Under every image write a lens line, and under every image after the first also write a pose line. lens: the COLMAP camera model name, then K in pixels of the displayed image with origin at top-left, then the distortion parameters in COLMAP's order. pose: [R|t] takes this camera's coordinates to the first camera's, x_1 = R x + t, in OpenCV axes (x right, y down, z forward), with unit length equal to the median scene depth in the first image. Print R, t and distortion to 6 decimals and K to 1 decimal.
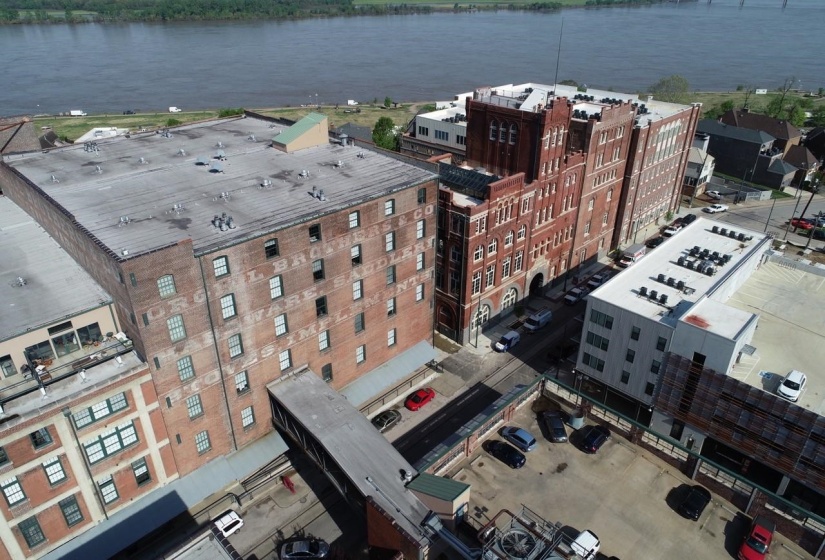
lens RADIAL K [[555.1, 0, 410.3], [0, 555.1, 279.1], [0, 0, 1]] dist [0.000806, 0.000045]
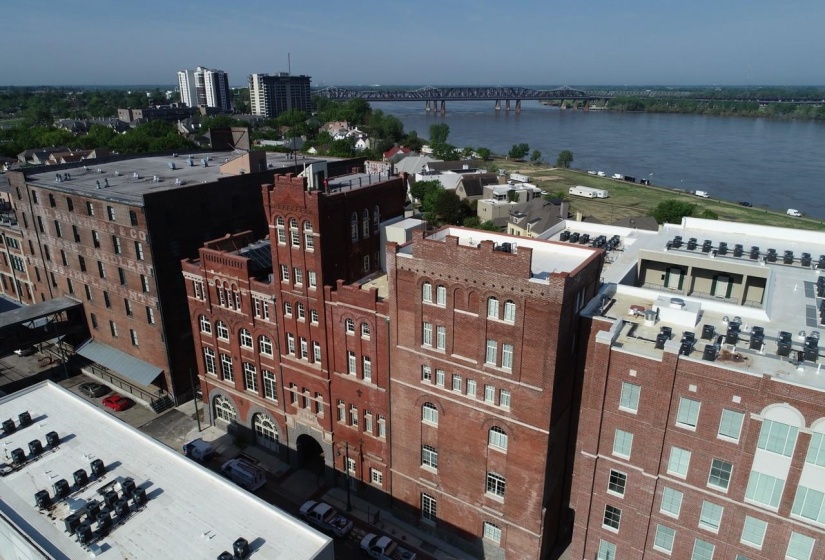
lens RADIAL K [[555.1, 0, 411.5], [0, 555.1, 278.8], [0, 0, 1]] dist [0.000806, 0.000045]
pose [[0.199777, 0.324087, -0.924693, 0.927948], [-0.466571, 0.861324, 0.201076, -0.414966], [0.861627, 0.391265, 0.323283, 0.948709]]
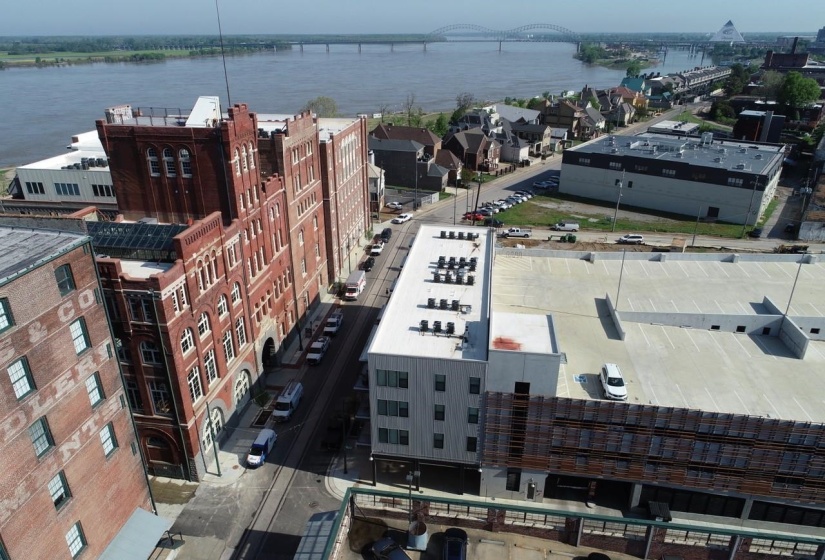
lens RADIAL K [[555.1, 0, 410.3], [0, 555.1, 274.3], [0, 0, 1]] dist [0.000806, 0.000045]
pose [[0.805162, -0.242079, 0.541398, -0.000756], [0.288397, 0.957511, -0.000764, -0.044368], [-0.518209, 0.156753, 0.840766, 0.291235]]
